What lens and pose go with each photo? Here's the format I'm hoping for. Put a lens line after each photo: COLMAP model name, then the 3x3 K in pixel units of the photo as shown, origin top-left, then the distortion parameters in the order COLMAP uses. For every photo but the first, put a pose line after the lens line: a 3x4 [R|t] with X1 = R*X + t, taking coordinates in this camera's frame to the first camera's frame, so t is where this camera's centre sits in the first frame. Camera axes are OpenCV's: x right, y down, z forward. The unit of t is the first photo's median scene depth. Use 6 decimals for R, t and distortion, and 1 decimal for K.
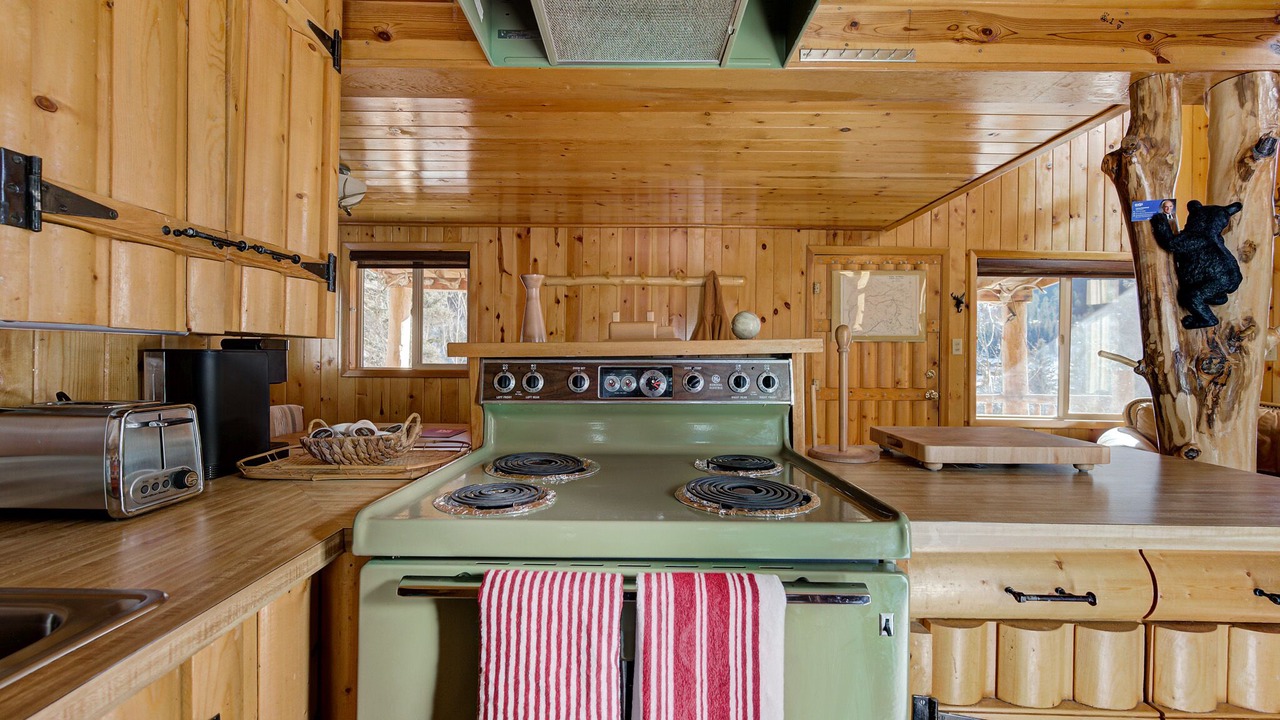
lens RADIAL K [[515.9, 0, 640.0], [0, 515.9, 360.0], [0, 0, 1]] dist [-0.001882, -0.000457]
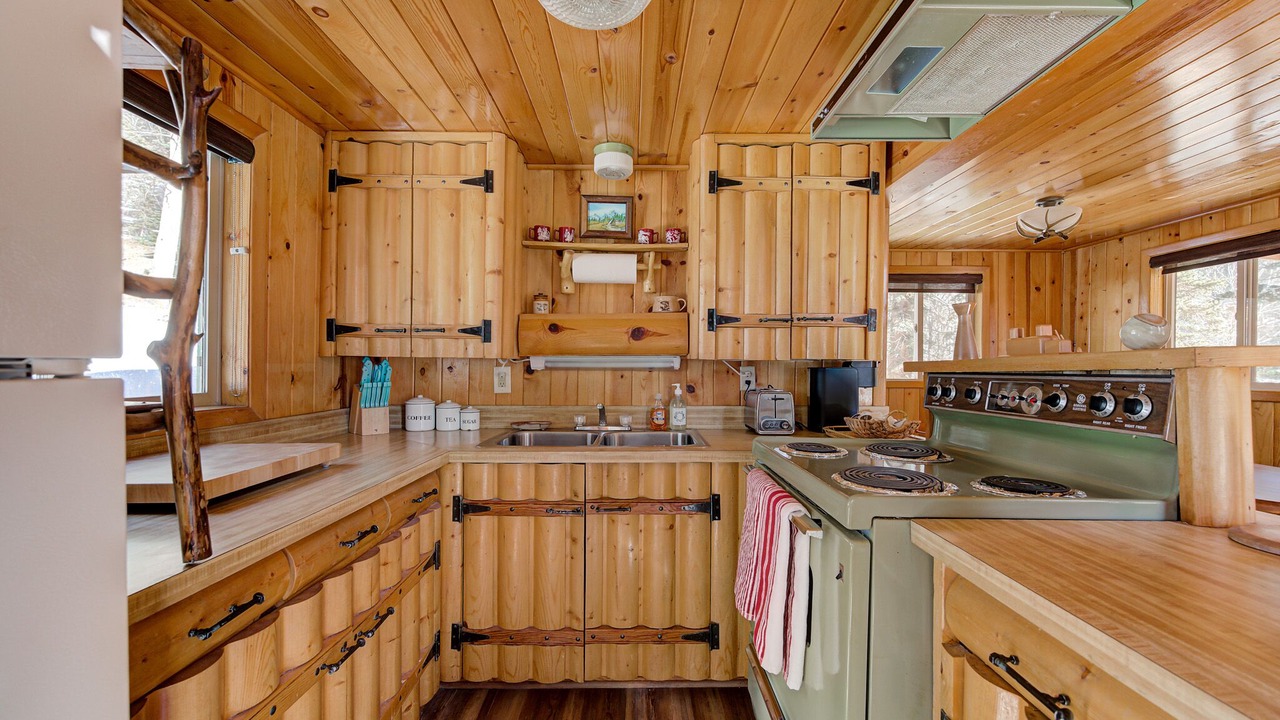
lens RADIAL K [[515.9, 0, 640.0], [0, 515.9, 360.0], [0, 0, 1]] dist [-0.001882, -0.000457]
pose [[0.003461, -0.016765, -0.999853, 1.011512], [-0.012235, 0.999784, -0.016806, -0.005464], [0.999919, 0.012291, 0.003255, 0.254687]]
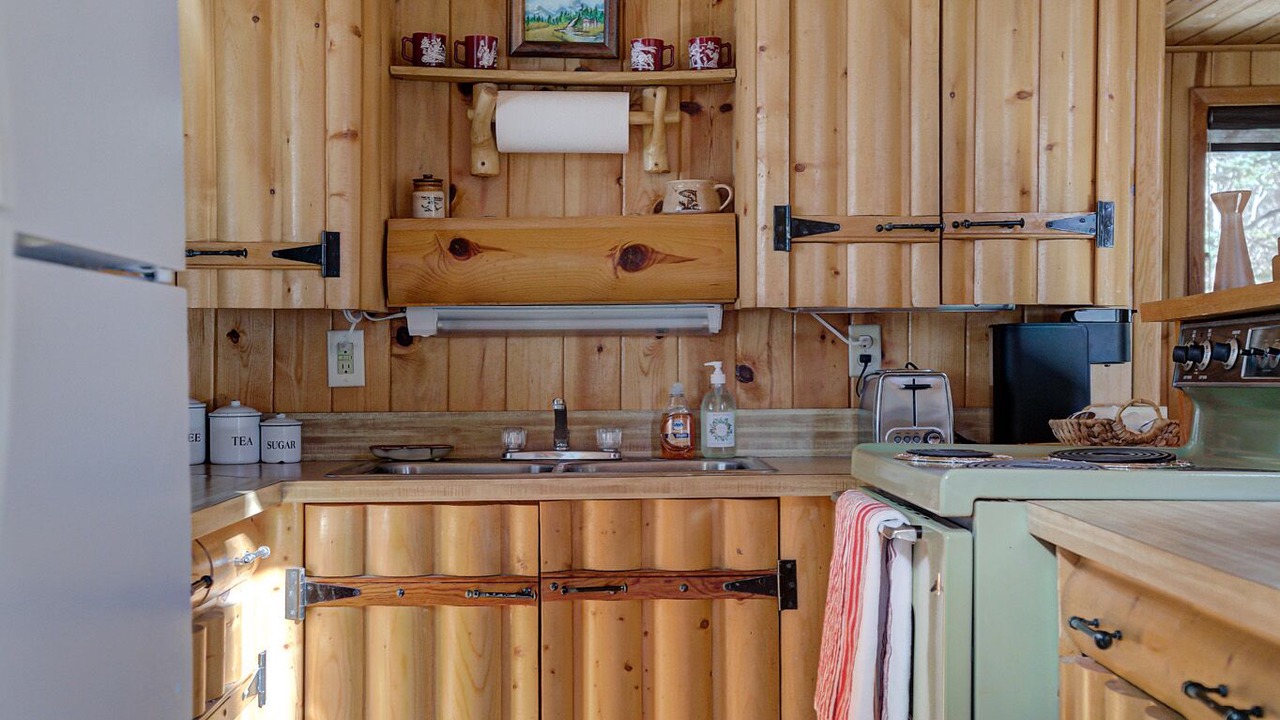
lens RADIAL K [[1605.5, 0, 643.3], [0, 1605.5, 356.4], [0, 0, 1]] dist [0.103706, -0.004990]
pose [[0.019544, -0.014465, -0.999704, 1.904989], [-0.001815, 0.999893, -0.014503, 0.076475], [0.999807, 0.002098, 0.019516, 0.217513]]
